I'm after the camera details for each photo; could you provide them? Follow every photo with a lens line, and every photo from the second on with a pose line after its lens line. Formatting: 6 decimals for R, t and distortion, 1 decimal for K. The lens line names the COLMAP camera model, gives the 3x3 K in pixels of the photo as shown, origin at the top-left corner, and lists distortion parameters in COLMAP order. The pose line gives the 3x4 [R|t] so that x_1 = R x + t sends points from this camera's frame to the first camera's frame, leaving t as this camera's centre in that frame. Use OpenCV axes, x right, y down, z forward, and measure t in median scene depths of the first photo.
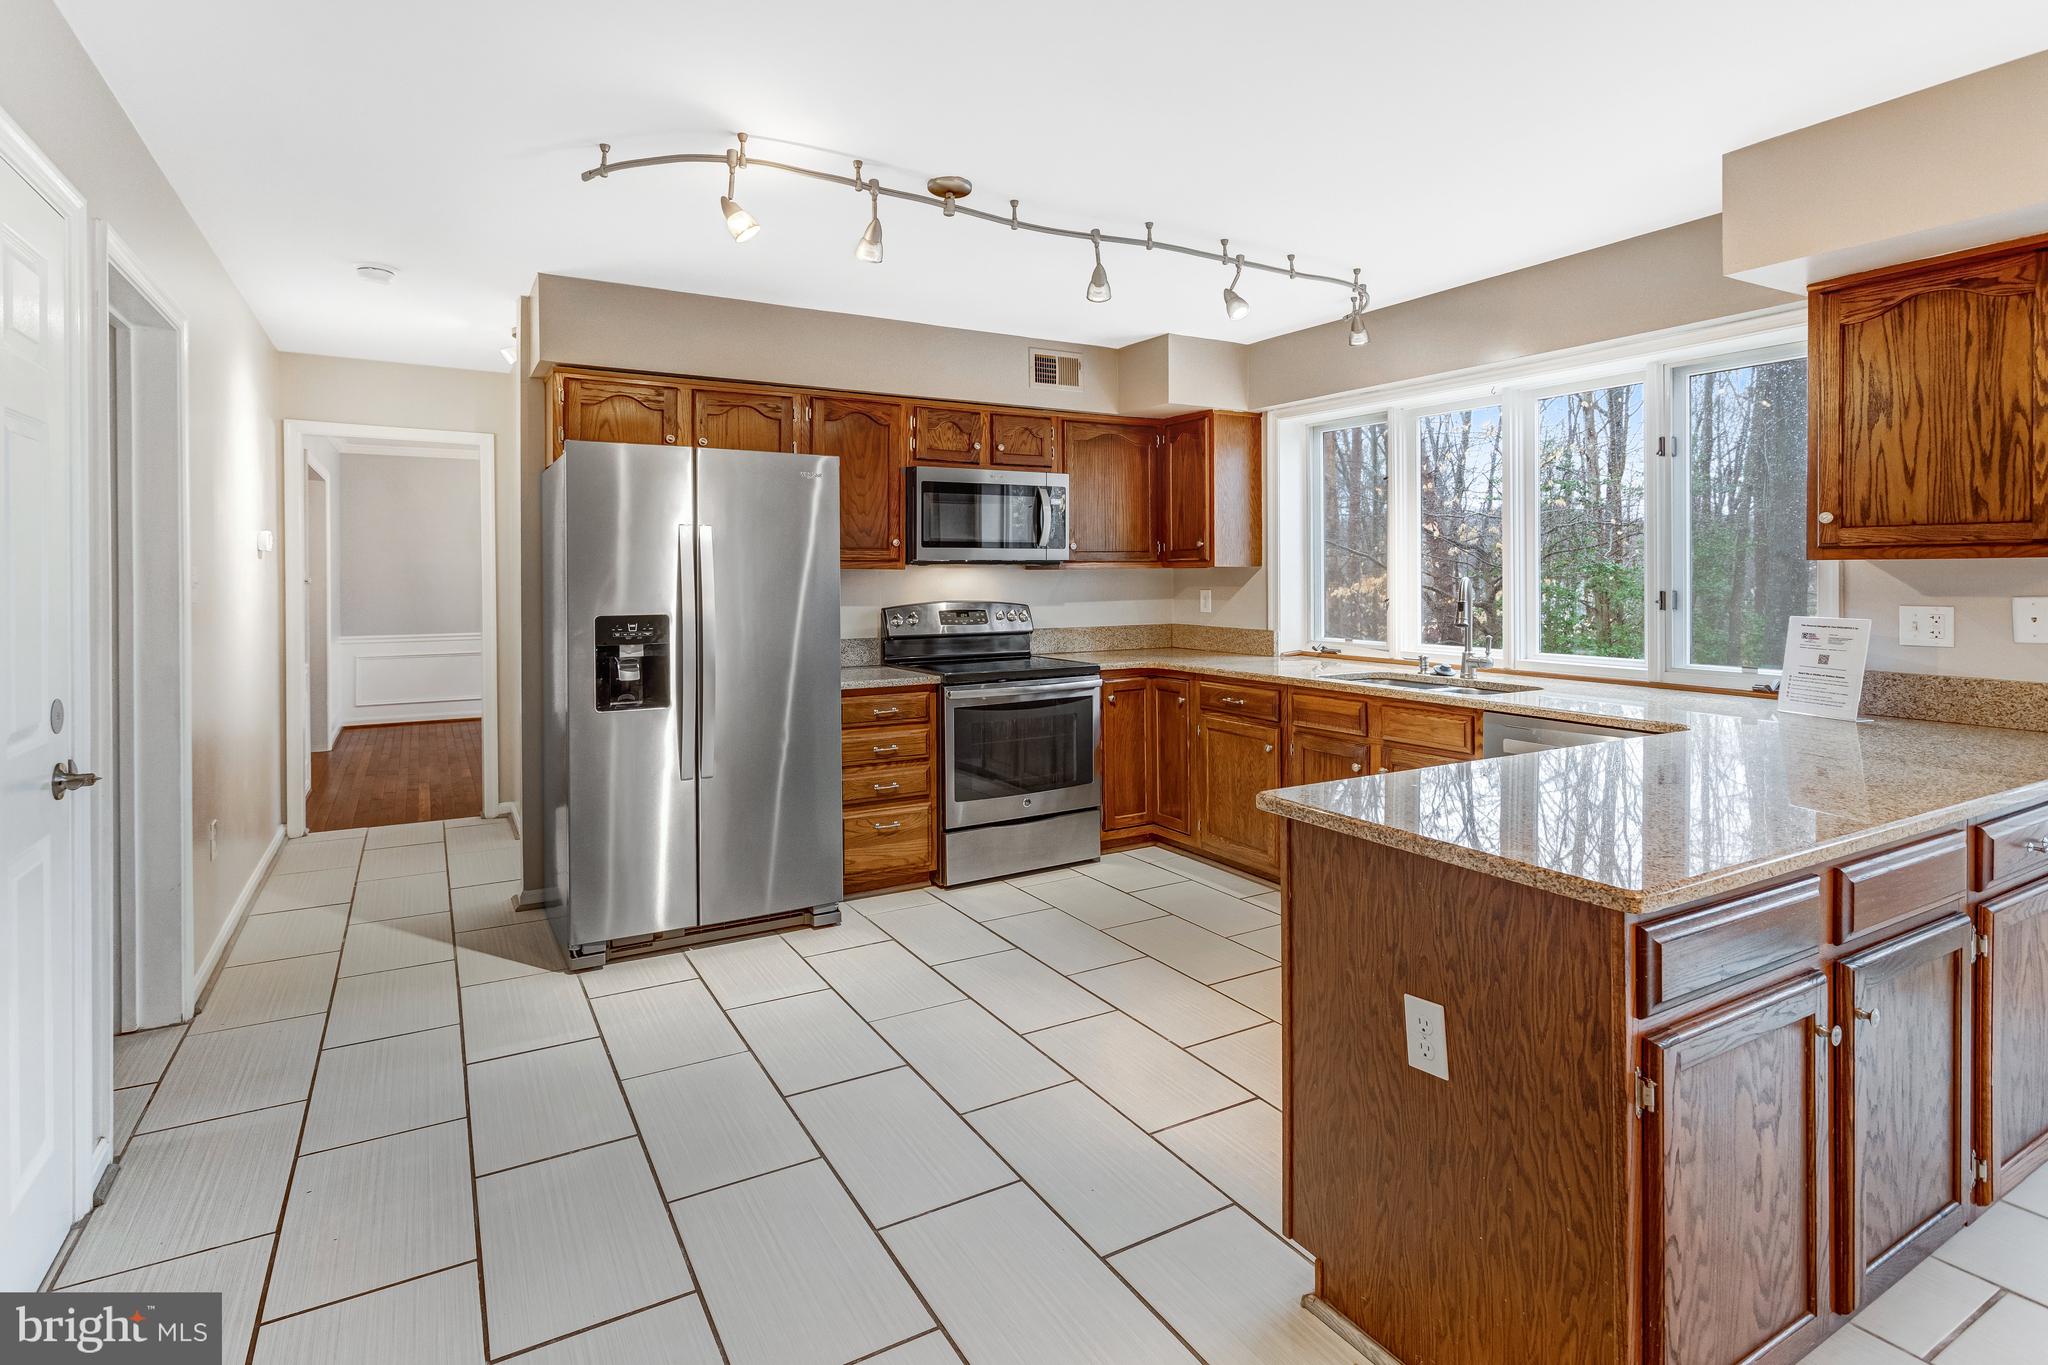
lens RADIAL K [[1011.6, 0, 1059.7], [0, 1011.6, 573.3], [0, 0, 1]] dist [0.002990, 0.005431]
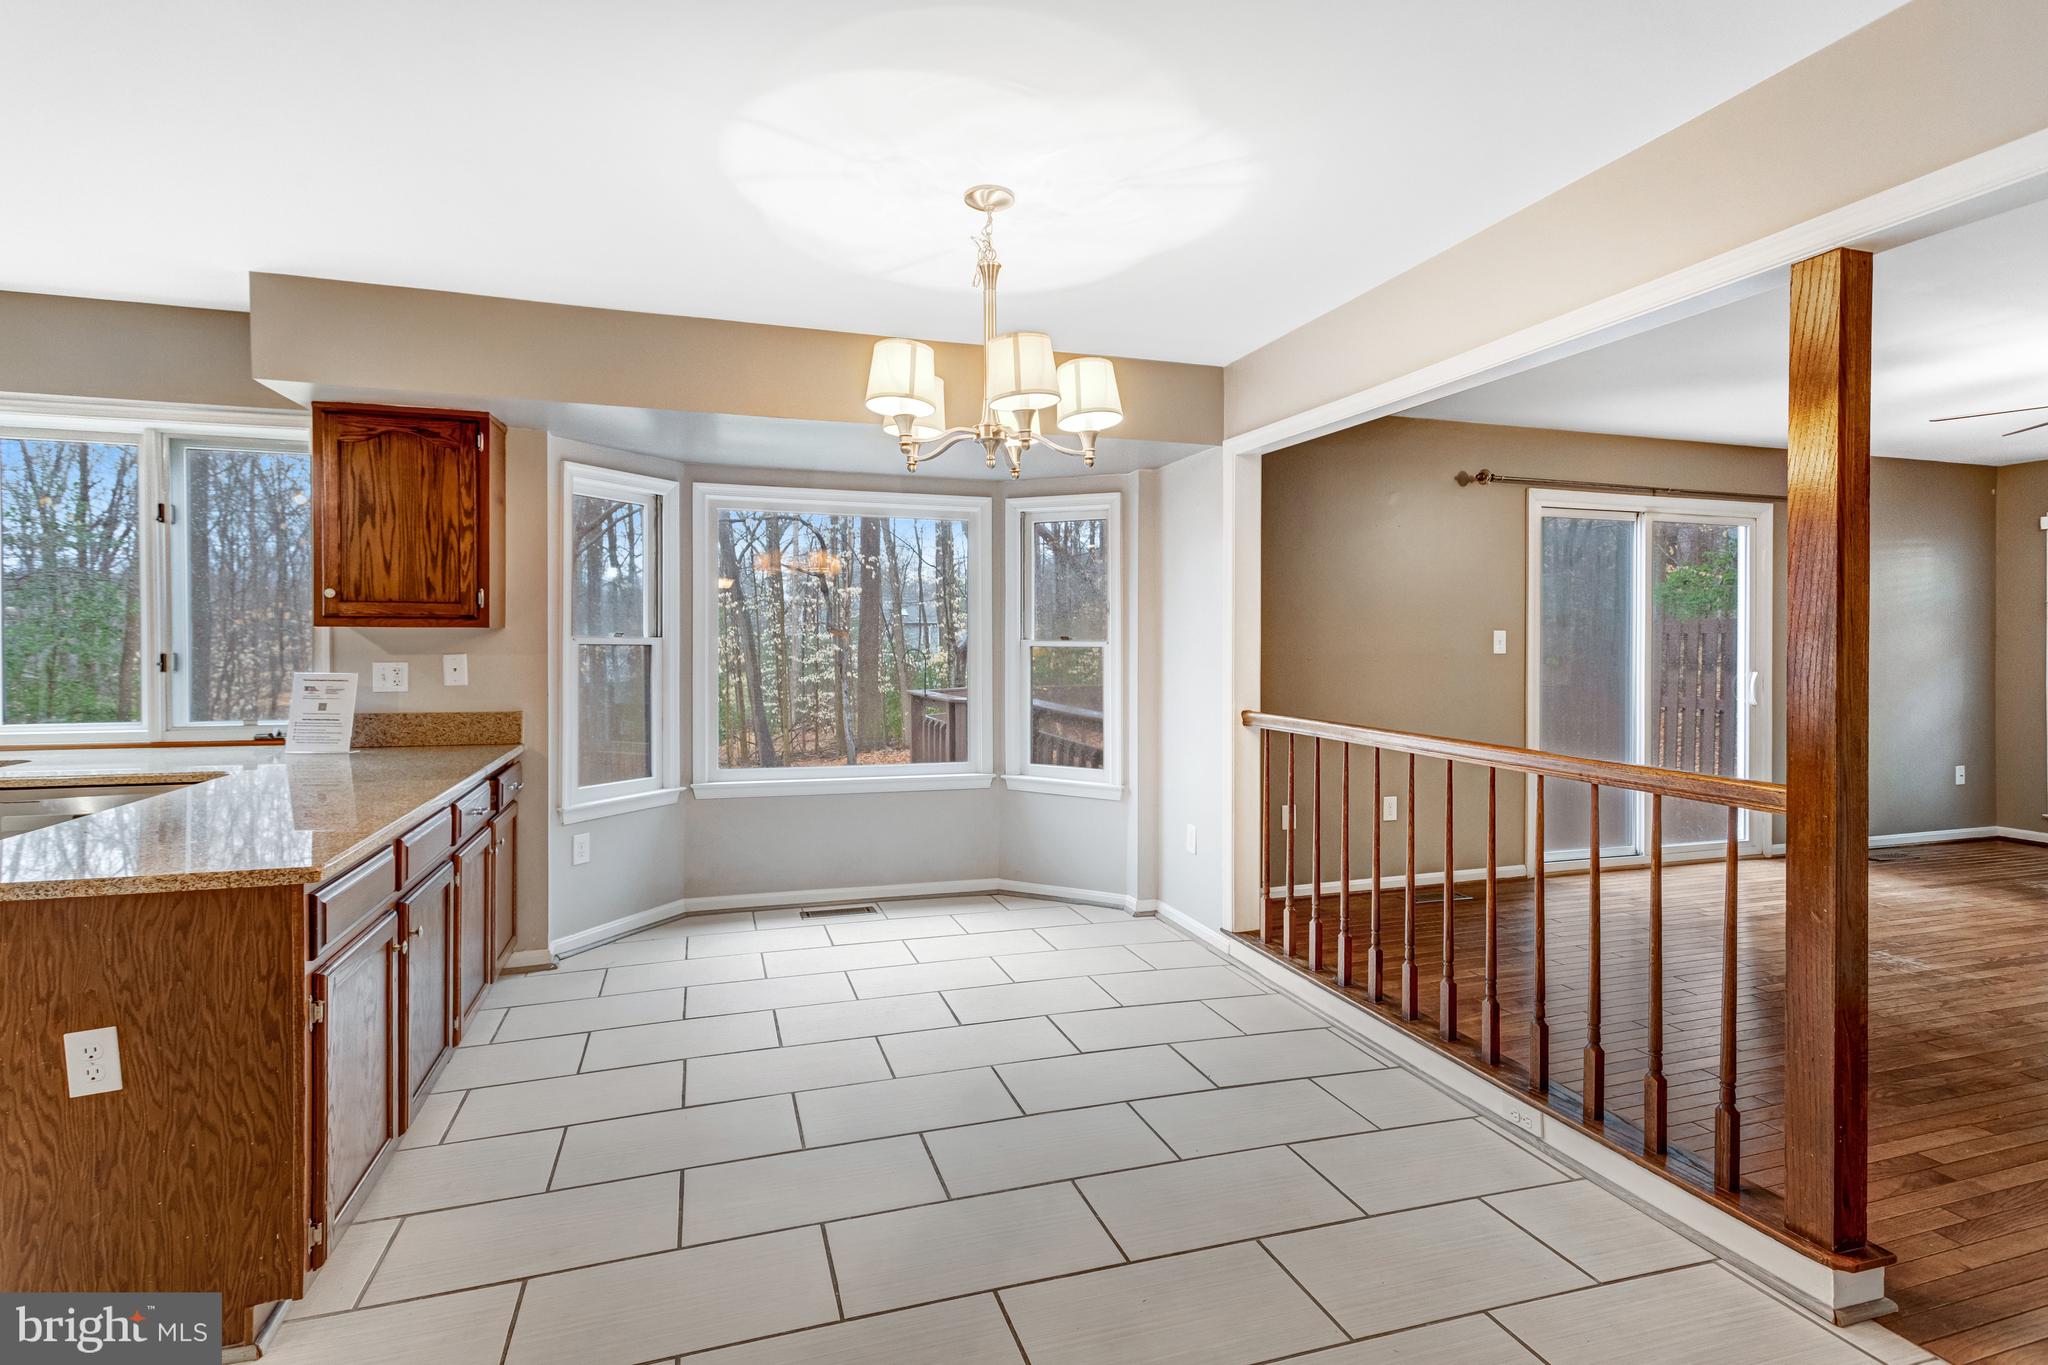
lens RADIAL K [[1011.6, 0, 1007.1], [0, 1011.6, 621.9], [0, 0, 1]] dist [0.002990, 0.005431]
pose [[0.245919, 0.017381, 0.969134, -0.259713], [-0.005118, 0.999849, -0.016634, -0.002898], [-0.969277, -0.000870, 0.245971, -0.125145]]
